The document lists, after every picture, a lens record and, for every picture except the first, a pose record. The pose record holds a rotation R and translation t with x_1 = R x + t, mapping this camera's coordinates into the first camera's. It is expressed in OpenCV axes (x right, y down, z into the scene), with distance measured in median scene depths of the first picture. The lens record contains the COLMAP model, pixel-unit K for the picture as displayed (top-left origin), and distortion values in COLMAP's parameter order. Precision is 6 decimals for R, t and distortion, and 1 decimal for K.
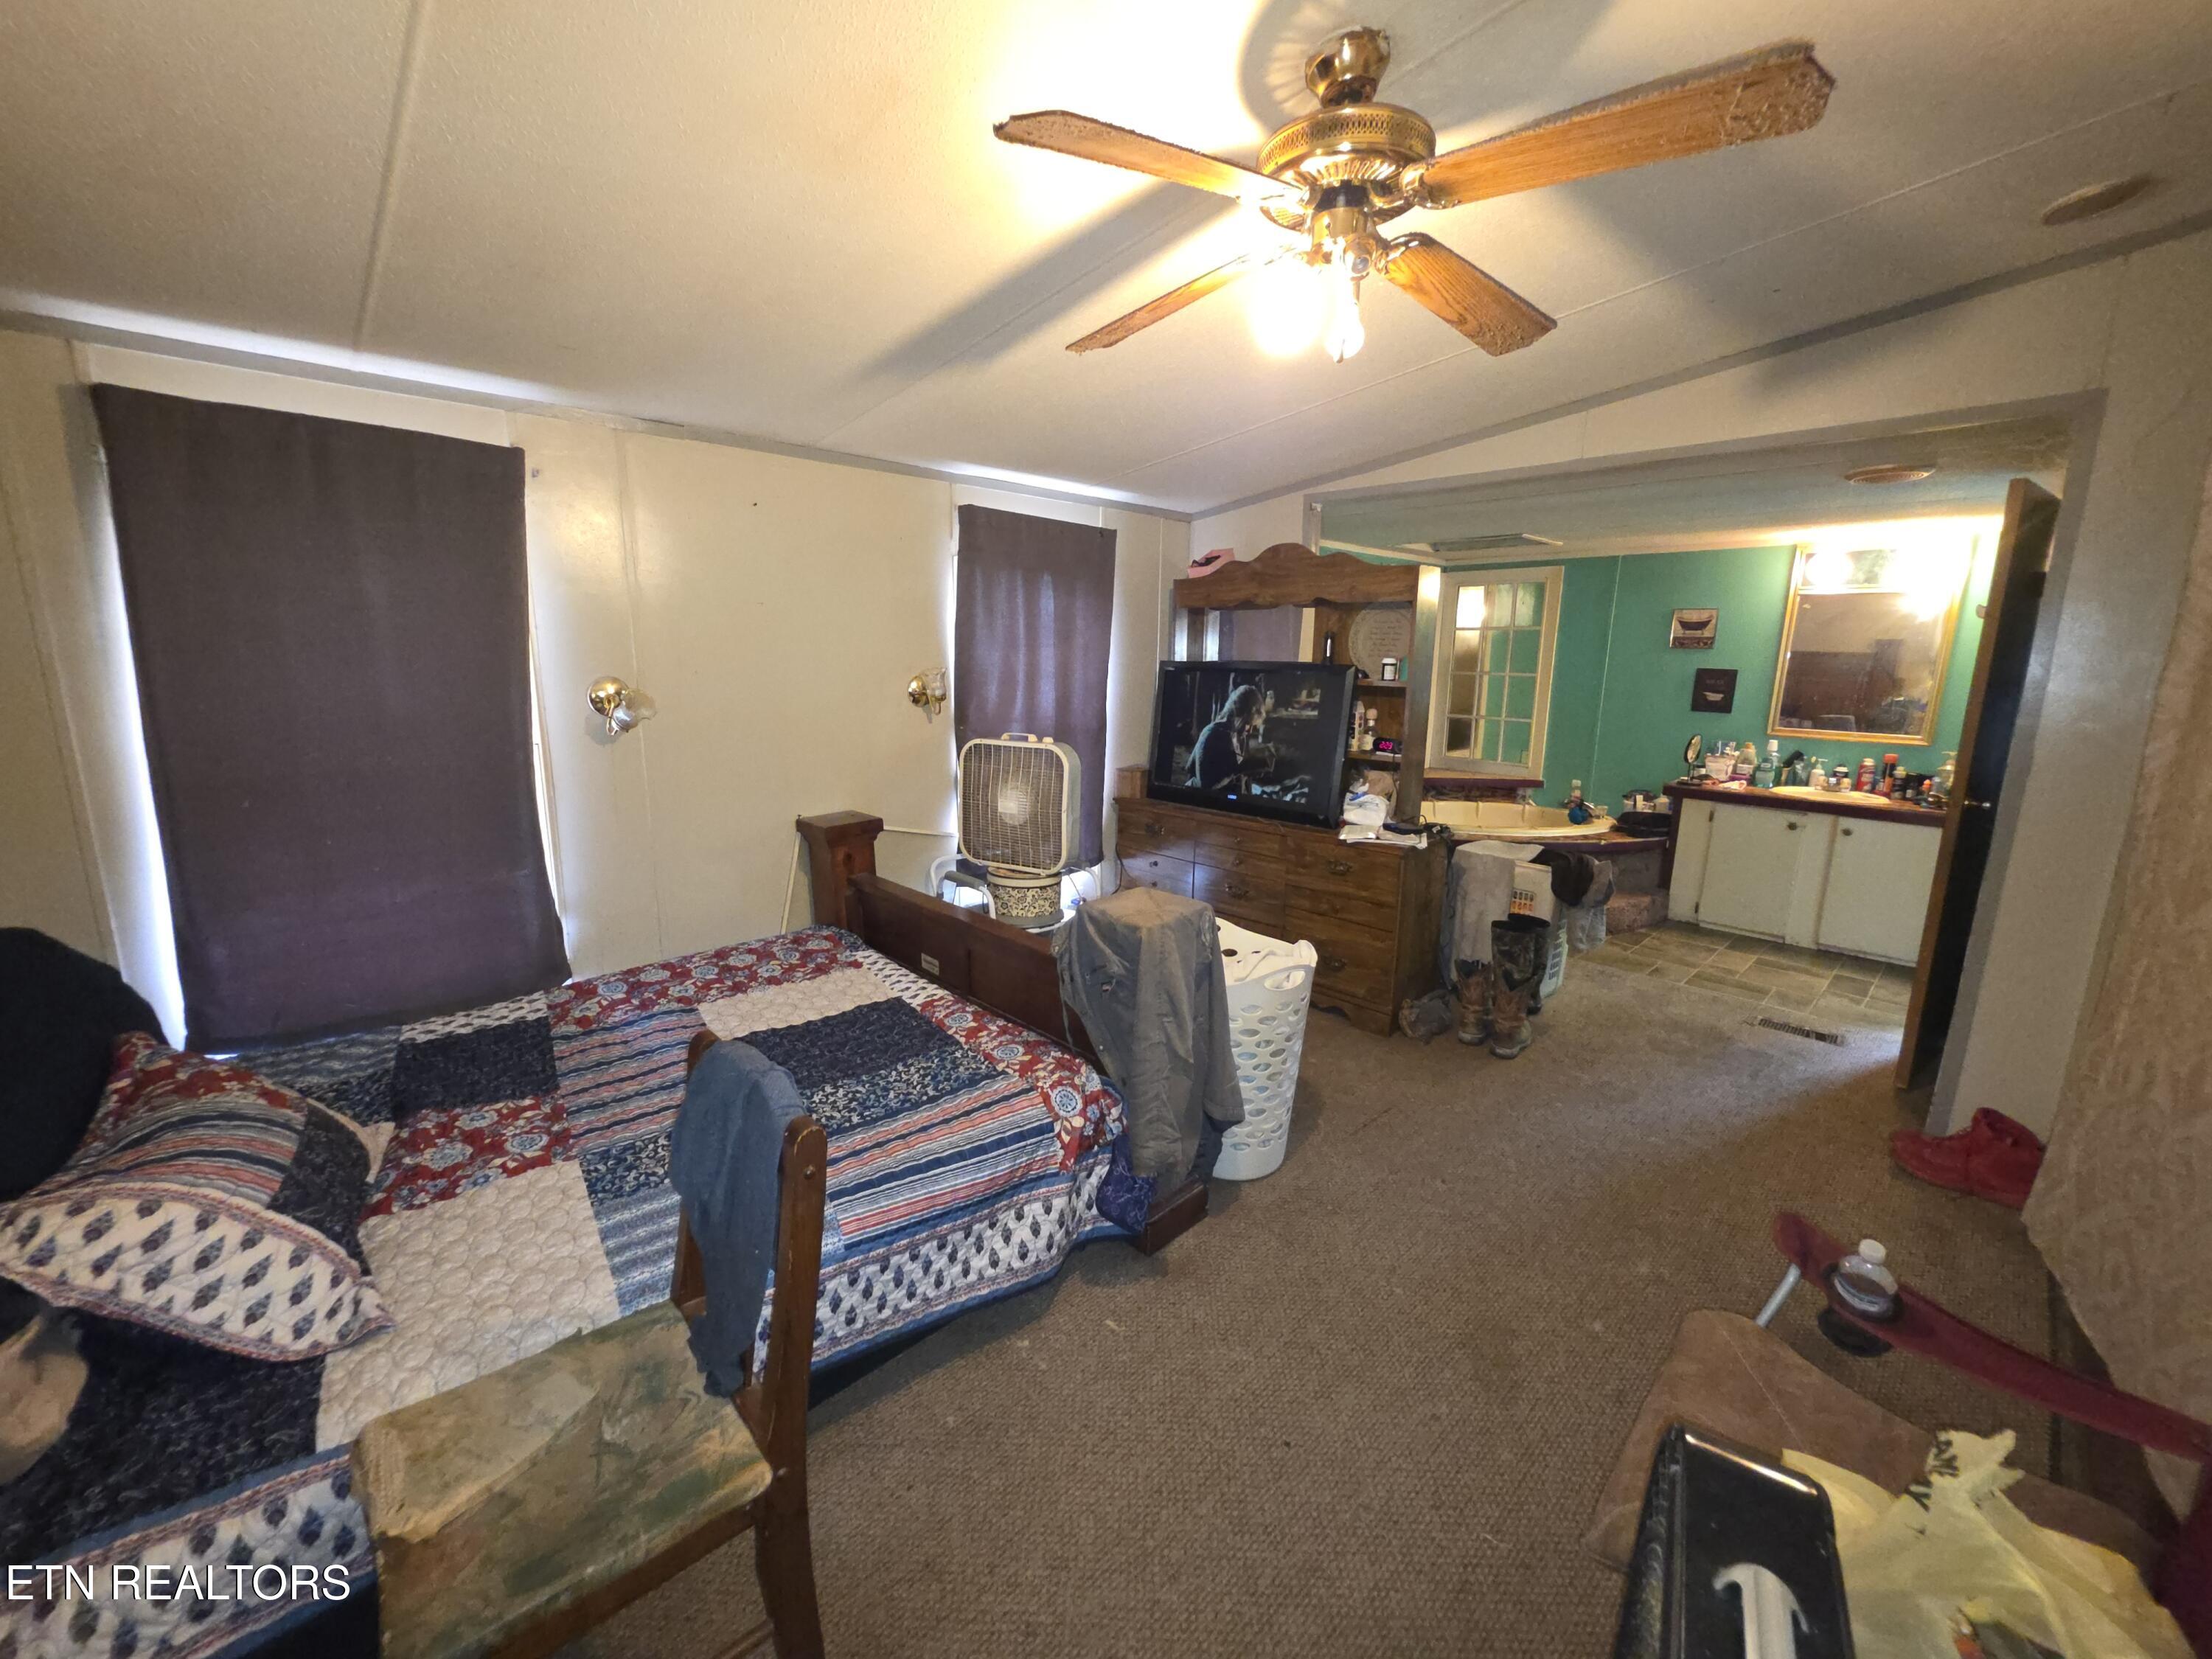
lens RADIAL K [[884.1, 0, 1107.5], [0, 884.1, 823.2], [0, 0, 1]] dist [0.000496, 0.001041]
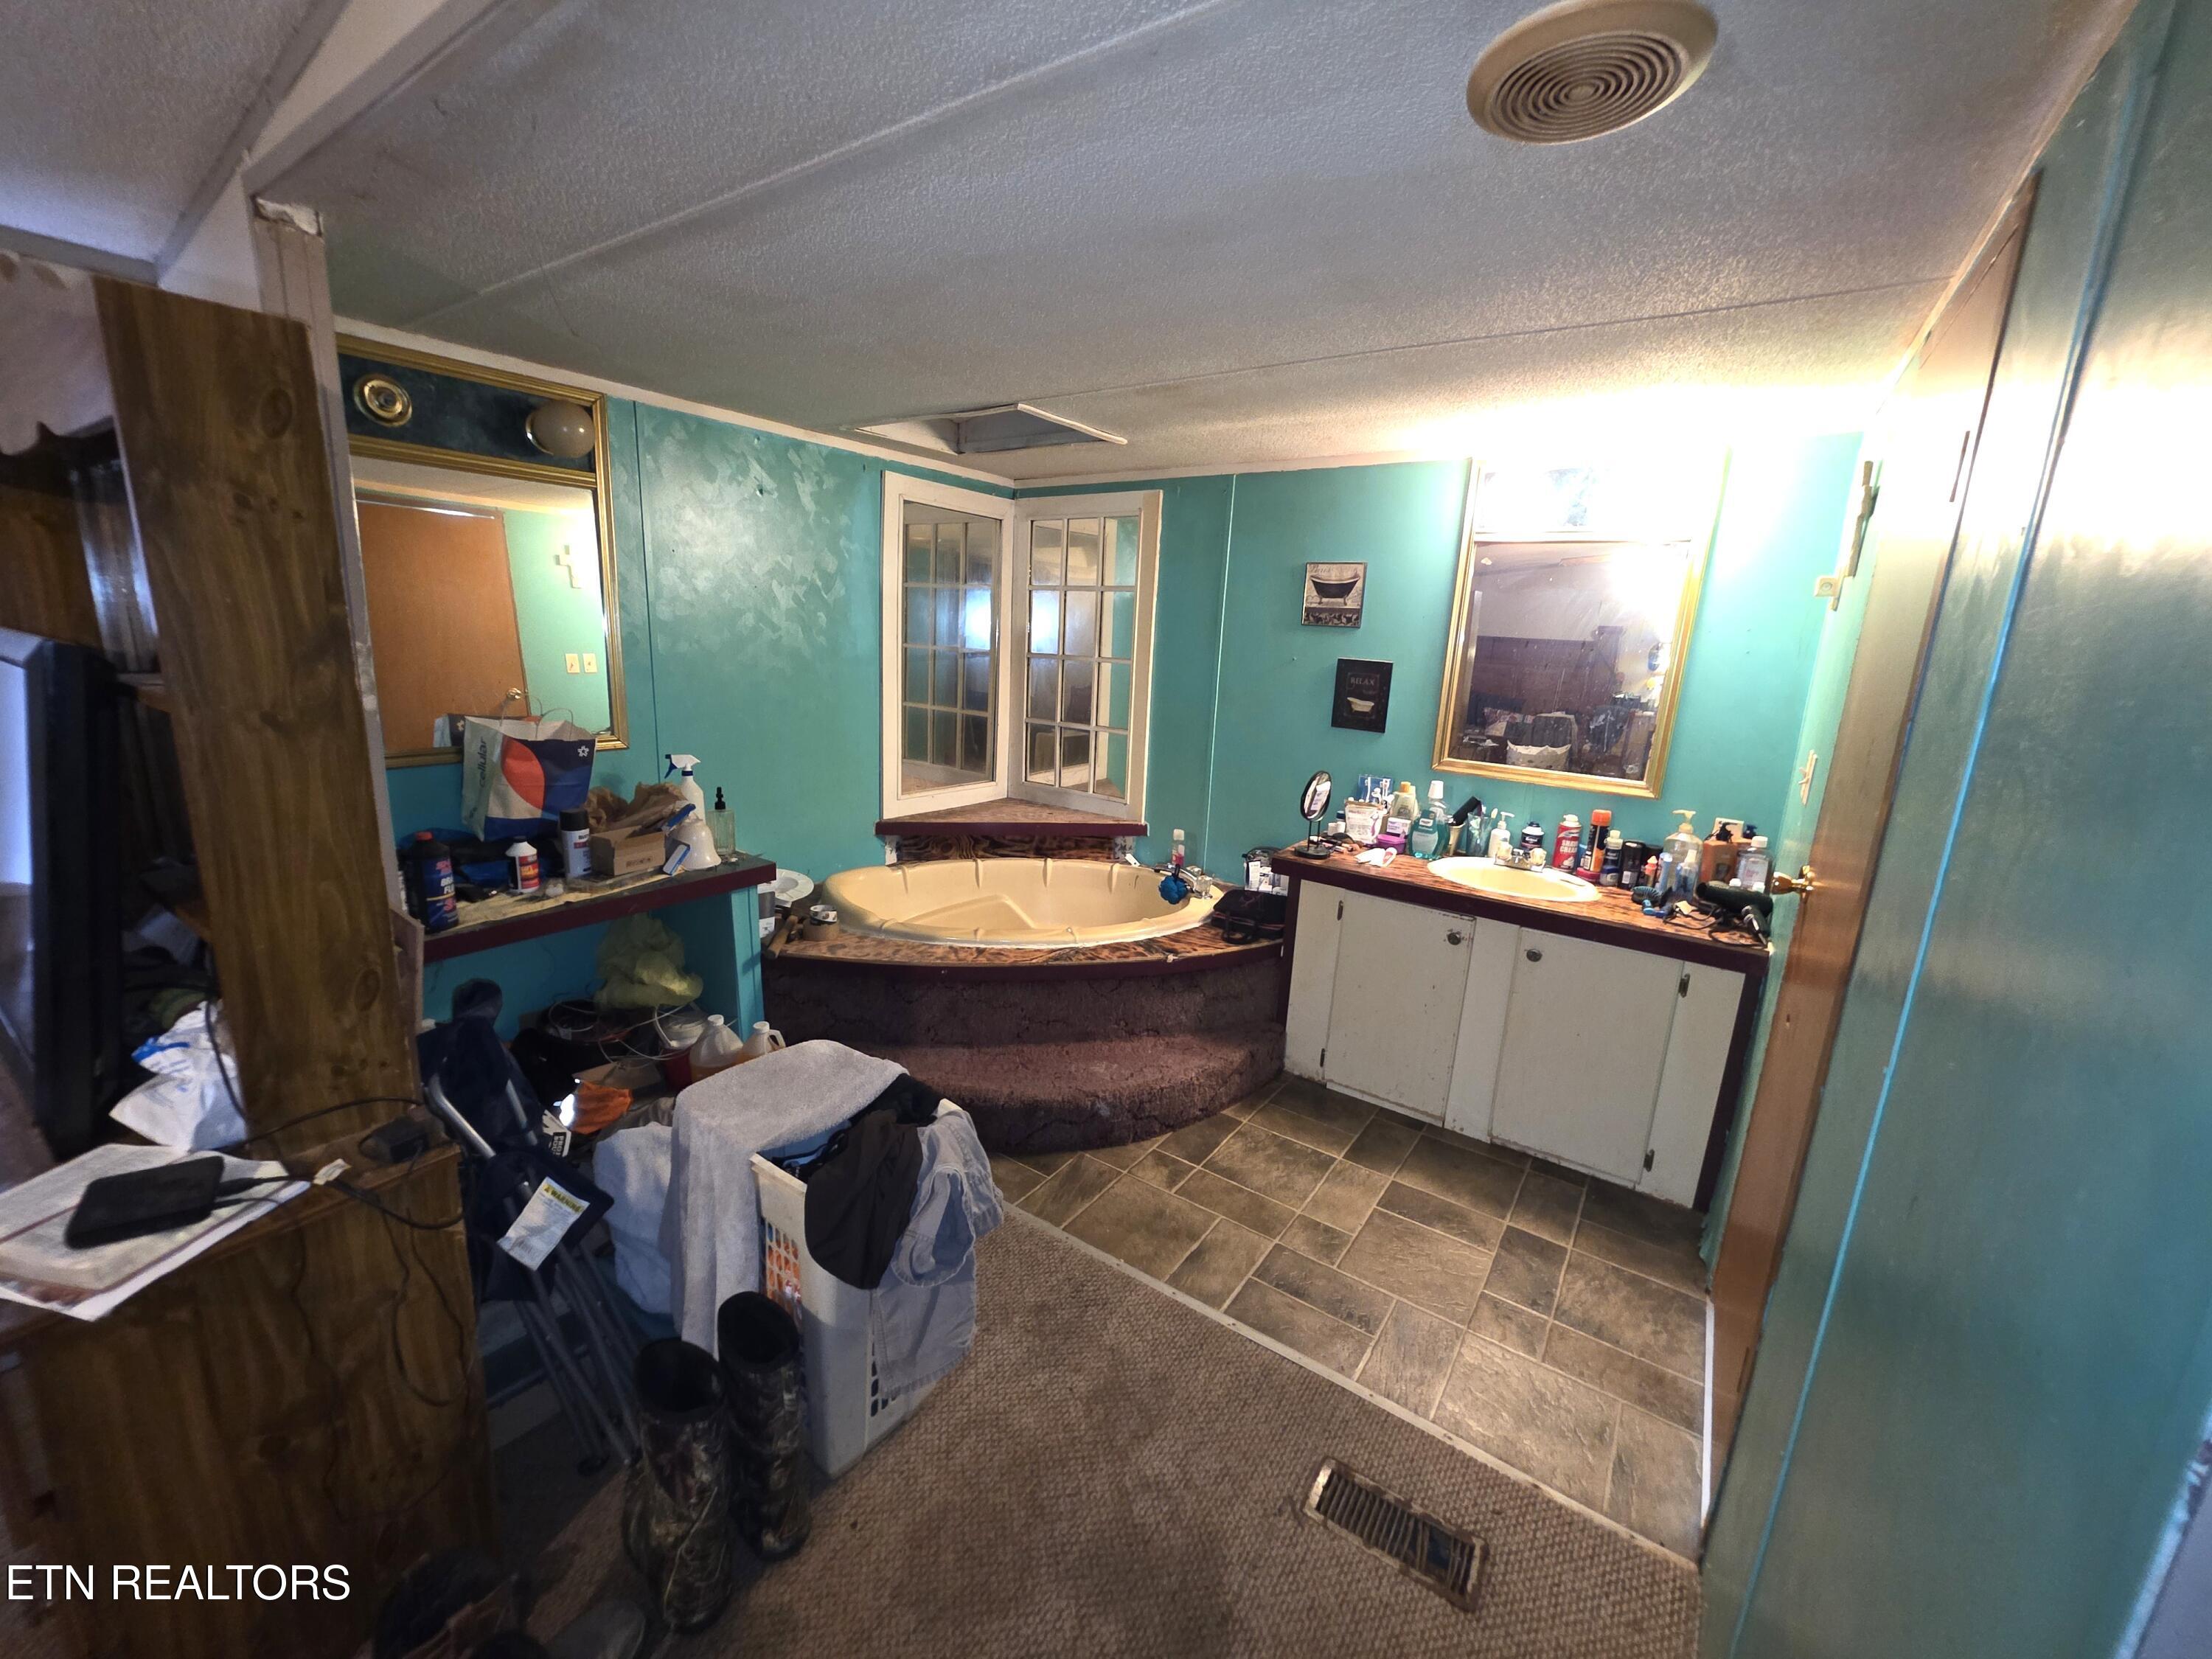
lens RADIAL K [[884.1, 0, 1103.2], [0, 884.1, 828.7], [0, 0, 1]] dist [0.000496, 0.001041]
pose [[0.979627, -0.015177, 0.200252, 0.395110], [0.007915, 0.999283, 0.037016, -0.083647], [-0.200670, -0.034677, 0.979045, 0.437586]]
